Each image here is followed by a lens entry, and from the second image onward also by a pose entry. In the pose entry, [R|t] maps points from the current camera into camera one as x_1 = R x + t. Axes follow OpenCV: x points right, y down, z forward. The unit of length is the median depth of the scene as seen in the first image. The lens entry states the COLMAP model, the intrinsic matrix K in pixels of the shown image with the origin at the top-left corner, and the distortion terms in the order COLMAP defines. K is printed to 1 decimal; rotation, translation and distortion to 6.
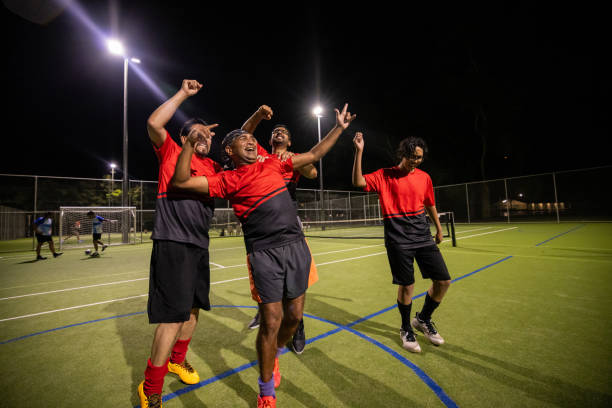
lens RADIAL K [[258.6, 0, 306.0], [0, 258.6, 204.0], [0, 0, 1]] dist [-0.020759, 0.000249]
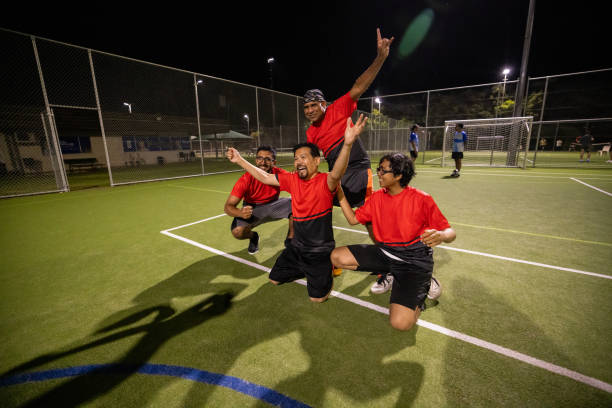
lens RADIAL K [[257.8, 0, 301.0], [0, 257.8, 205.9], [0, 0, 1]] dist [-0.018803, 0.000519]
pose [[0.279160, 0.243817, -0.928775, -0.091477], [0.068403, 0.959721, 0.272500, 0.009998], [0.957805, -0.139602, 0.251238, 0.119004]]
